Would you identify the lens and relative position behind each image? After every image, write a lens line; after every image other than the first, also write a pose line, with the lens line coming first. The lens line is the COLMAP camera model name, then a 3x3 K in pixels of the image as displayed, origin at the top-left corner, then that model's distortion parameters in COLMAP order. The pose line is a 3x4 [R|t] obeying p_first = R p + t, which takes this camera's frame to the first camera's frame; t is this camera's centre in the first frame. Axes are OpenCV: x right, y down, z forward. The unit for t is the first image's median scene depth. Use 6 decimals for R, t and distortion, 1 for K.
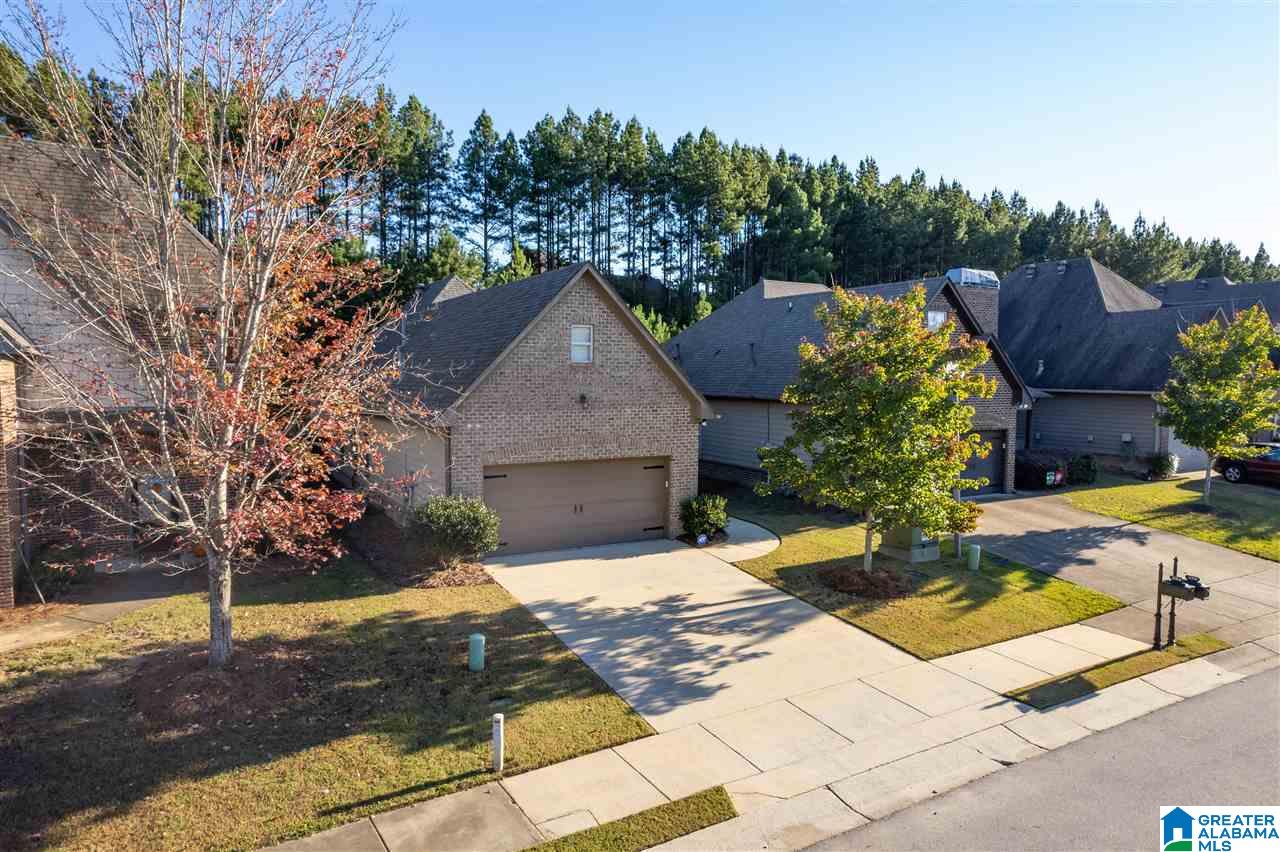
lens RADIAL K [[817.7, 0, 641.9], [0, 817.7, 422.3], [0, 0, 1]] dist [-0.038471, 0.012339]
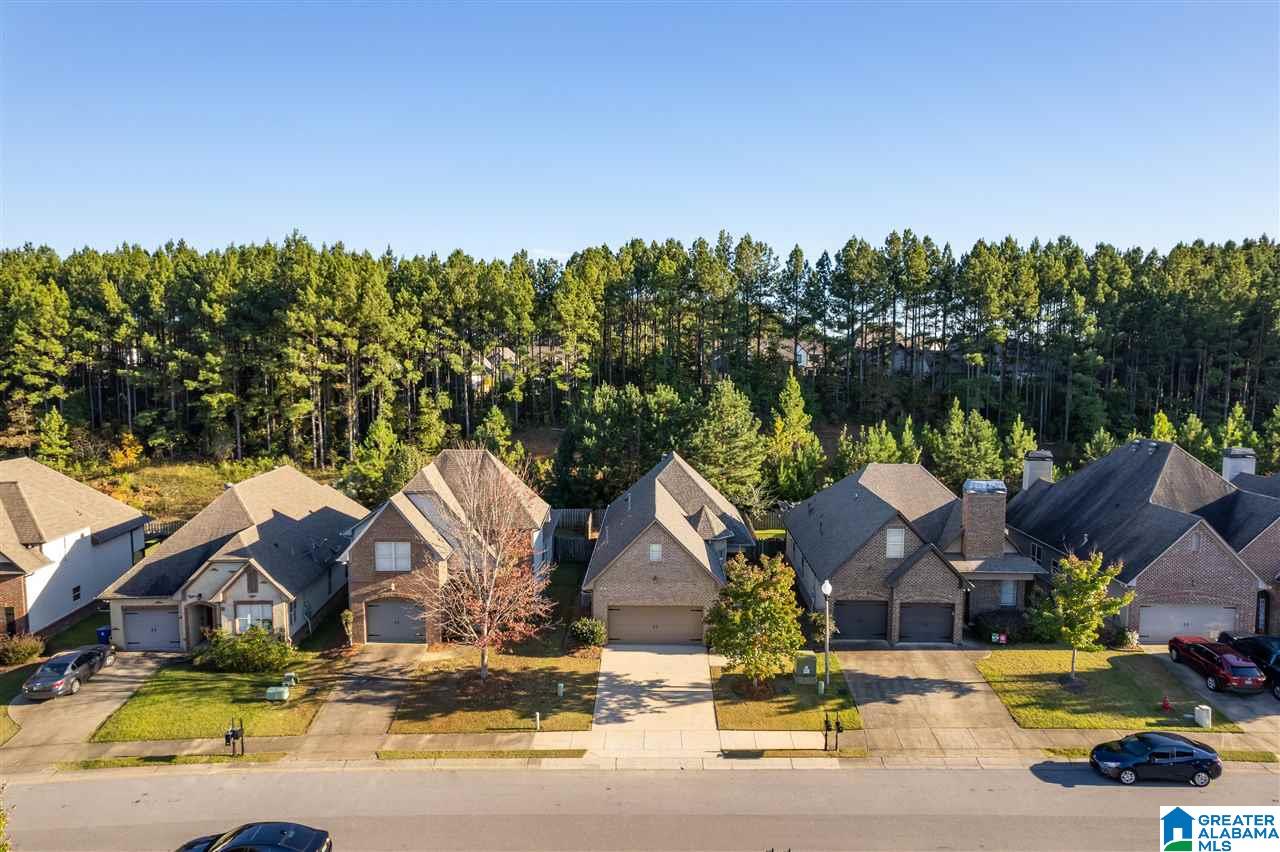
lens RADIAL K [[817.7, 0, 647.1], [0, 817.7, 428.2], [0, 0, 1]] dist [-0.038471, 0.012339]
pose [[0.863728, 0.046070, -0.501848, 1.255229], [-0.032765, 0.998839, 0.035303, -0.643940], [0.502892, -0.014049, 0.864235, -1.125421]]
